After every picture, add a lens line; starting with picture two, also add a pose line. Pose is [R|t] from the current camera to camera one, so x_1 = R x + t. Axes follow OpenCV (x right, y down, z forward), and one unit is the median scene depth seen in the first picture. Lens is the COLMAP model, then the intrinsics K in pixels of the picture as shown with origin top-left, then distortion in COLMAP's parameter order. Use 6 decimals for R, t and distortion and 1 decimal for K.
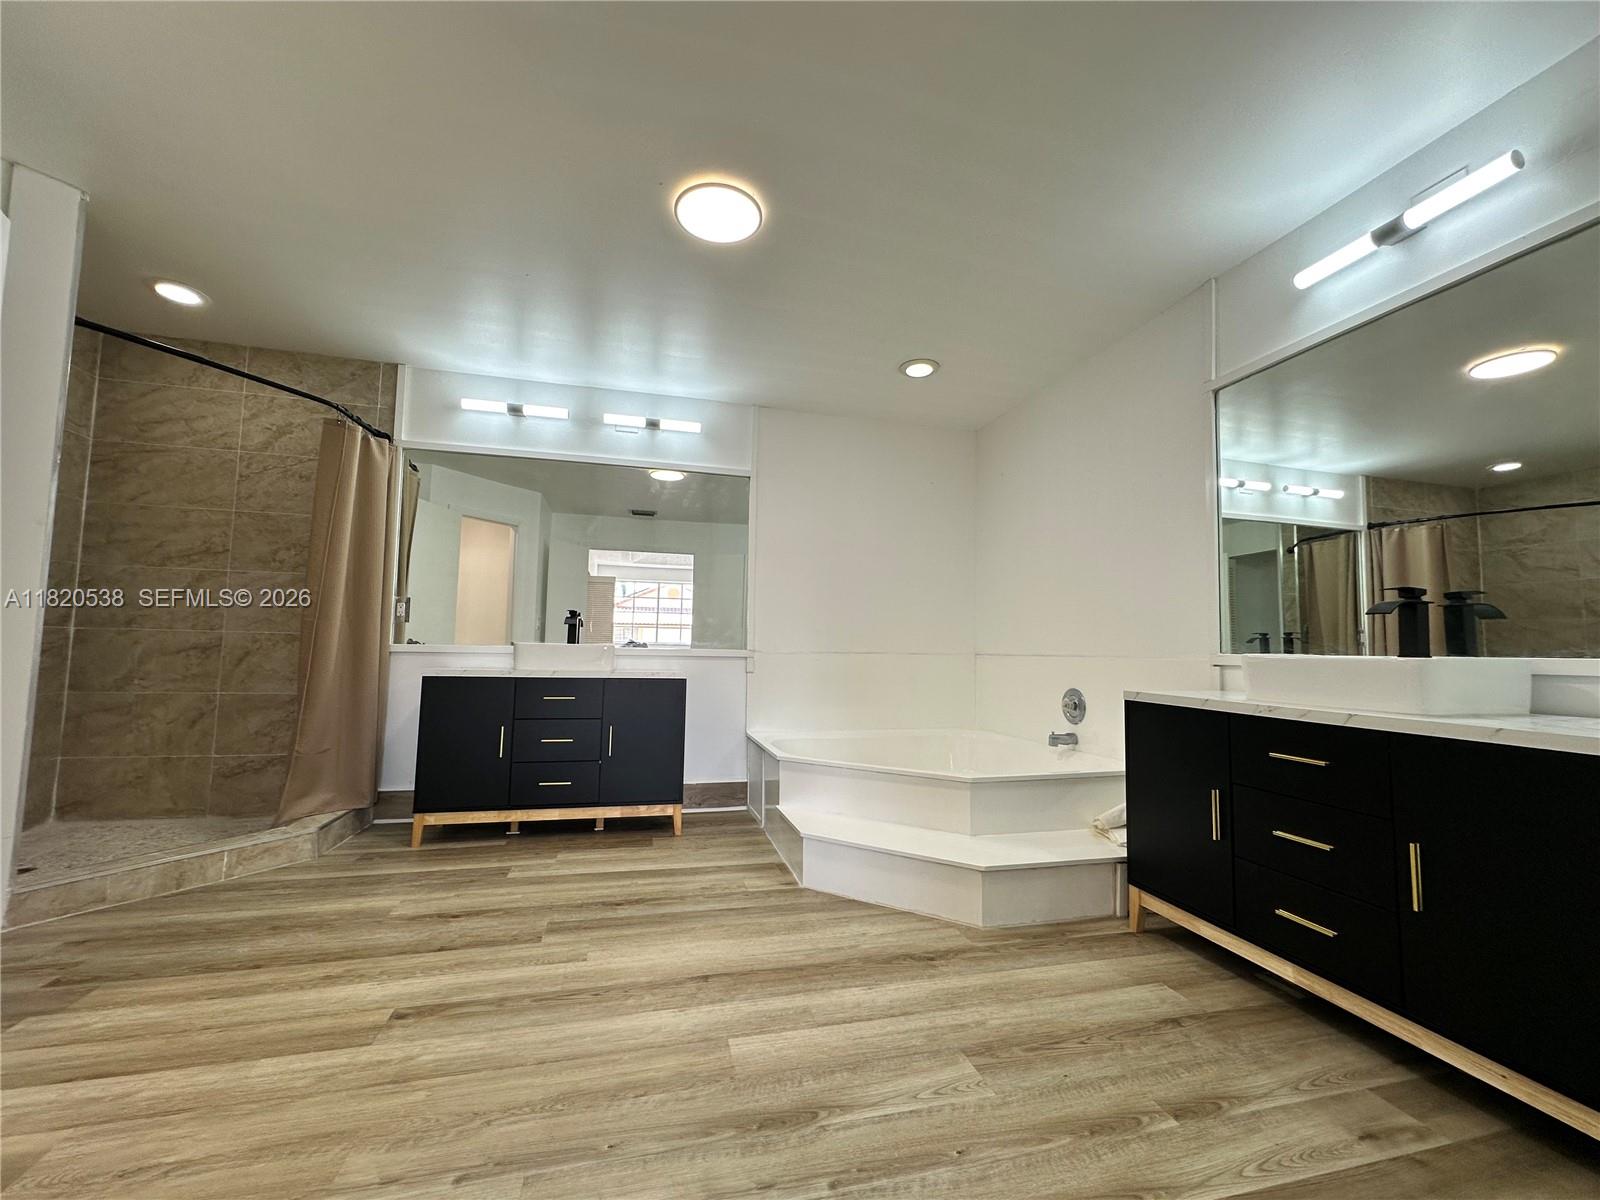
lens RADIAL K [[638.1, 0, 800.0], [0, 638.1, 600.0], [0, 0, 1]] dist [-0.001783, 0.000007]
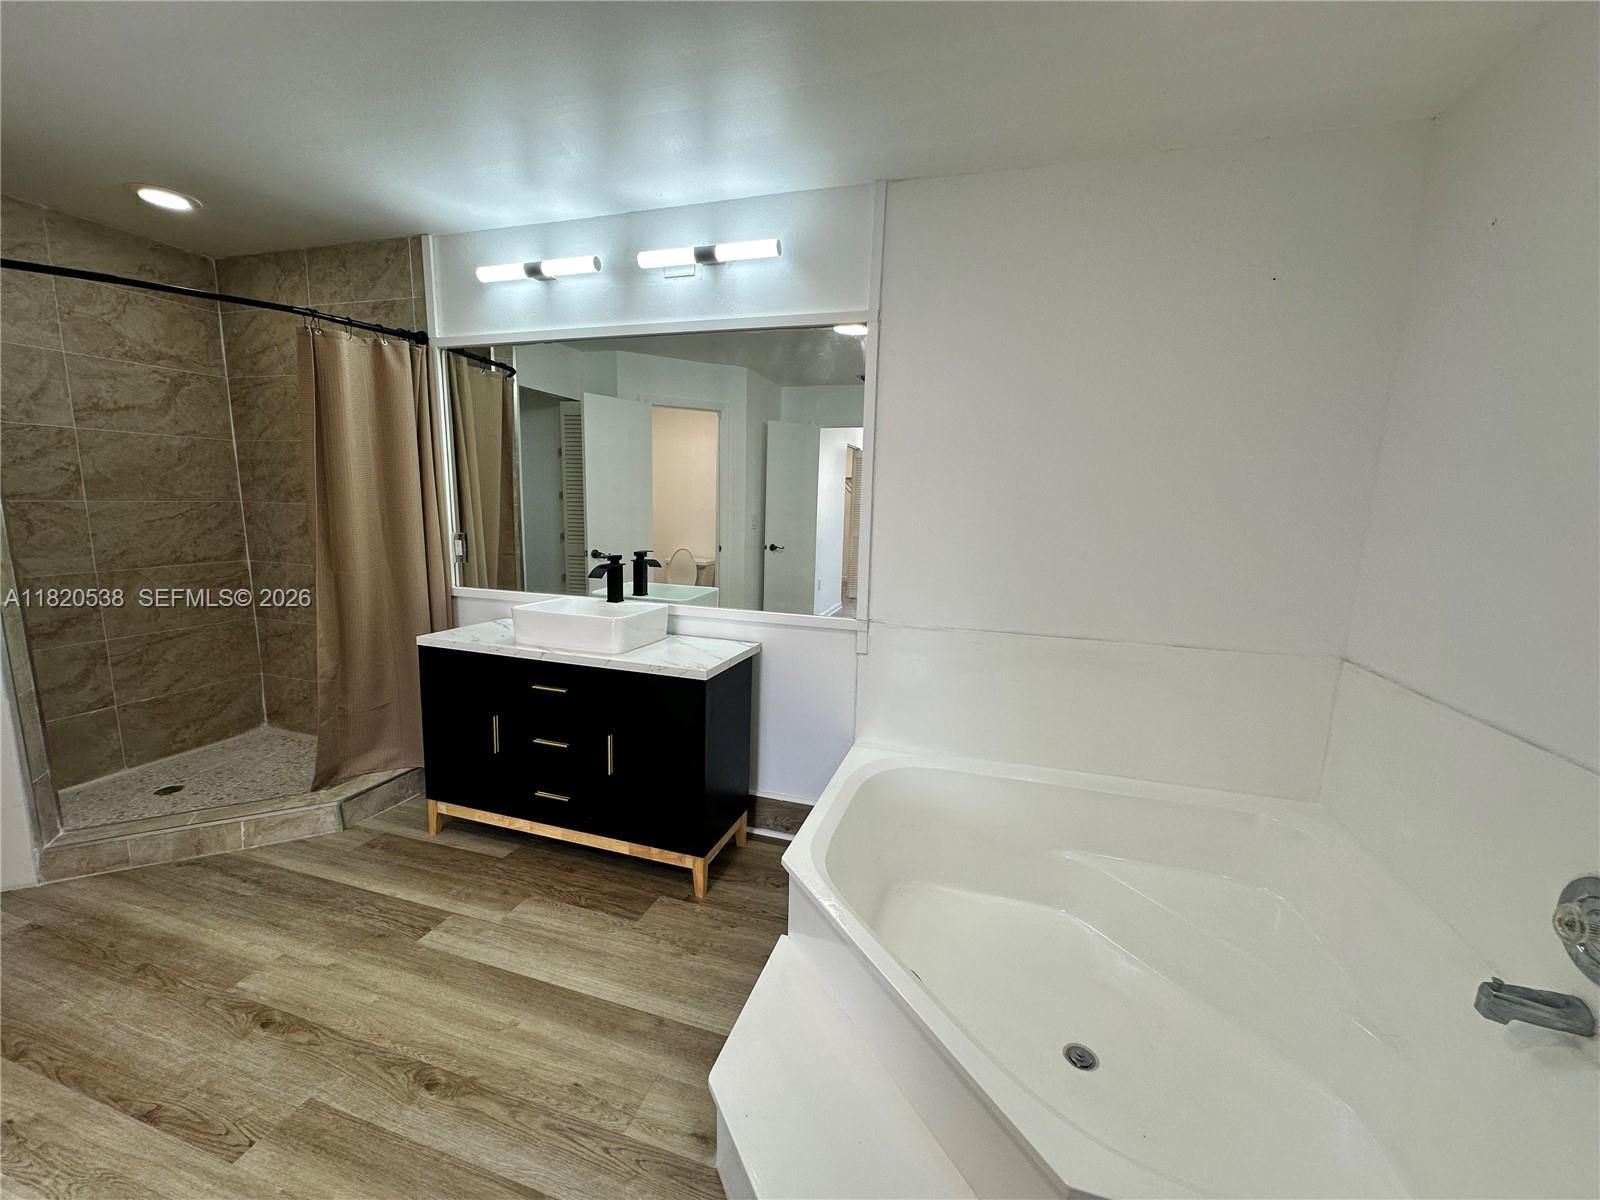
lens RADIAL K [[638.1, 0, 800.0], [0, 638.1, 600.0], [0, 0, 1]] dist [-0.001783, 0.000007]
pose [[0.851448, 0.086675, -0.517227, 0.297929], [0.029992, 0.976586, 0.213025, -0.116969], [0.523581, -0.196892, 0.828913, 0.701958]]
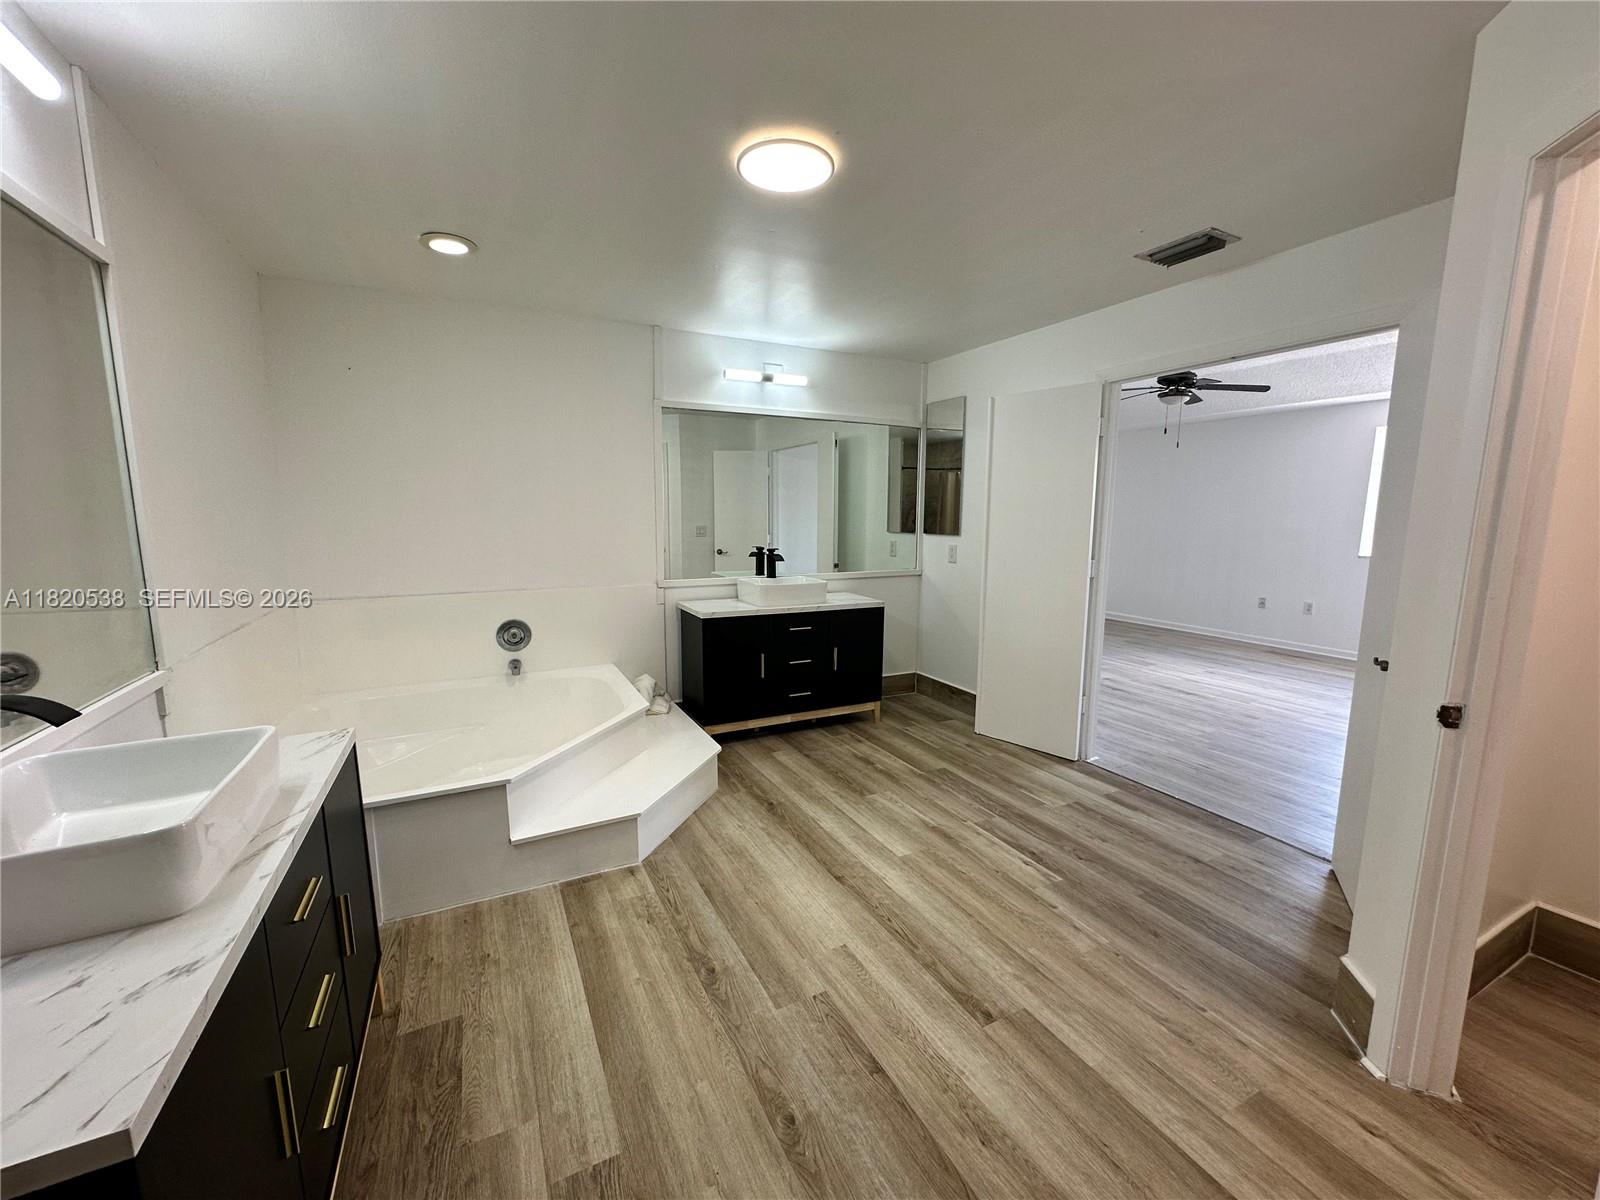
lens RADIAL K [[638.1, 0, 800.0], [0, 638.1, 600.0], [0, 0, 1]] dist [-0.001783, 0.000007]
pose [[-0.218997, -0.154677, 0.963387, -0.958594], [-0.088850, 0.986414, 0.138177, -0.115735], [-0.971672, -0.055337, -0.229765, 1.022469]]
